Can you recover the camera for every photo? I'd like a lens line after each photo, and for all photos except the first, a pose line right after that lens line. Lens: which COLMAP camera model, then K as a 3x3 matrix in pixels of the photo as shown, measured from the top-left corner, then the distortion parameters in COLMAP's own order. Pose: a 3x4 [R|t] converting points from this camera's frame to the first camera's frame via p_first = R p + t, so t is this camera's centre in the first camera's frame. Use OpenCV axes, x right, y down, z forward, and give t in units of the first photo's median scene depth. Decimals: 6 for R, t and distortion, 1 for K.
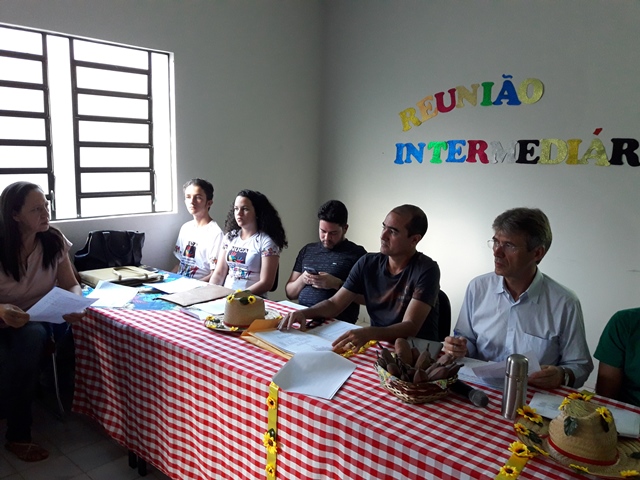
lens RADIAL K [[527.0, 0, 325.8], [0, 527.0, 236.4], [0, 0, 1]] dist [0.087807, -0.156985]
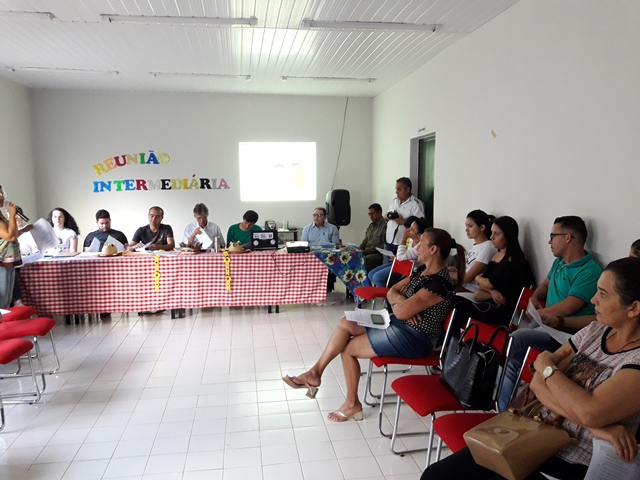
lens RADIAL K [[527.0, 0, 325.8], [0, 527.0, 236.4], [0, 0, 1]] dist [0.087807, -0.156985]
pose [[0.634196, -0.113043, 0.764864, -1.432229], [0.144777, 0.989119, 0.026144, 0.153192], [-0.759496, 0.094154, 0.643662, -1.457912]]
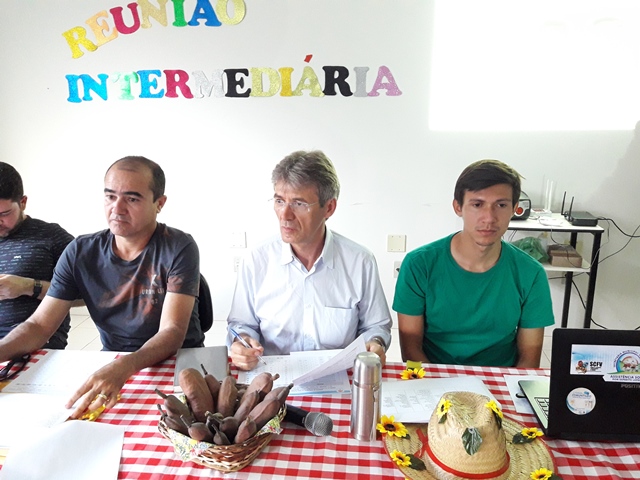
lens RADIAL K [[527.0, 0, 325.8], [0, 527.0, 236.4], [0, 0, 1]] dist [0.087807, -0.156985]
pose [[0.817577, -0.177139, 0.547895, -0.035548], [0.115754, 0.982642, 0.144966, -0.031604], [-0.564064, -0.055100, 0.823891, 0.276542]]
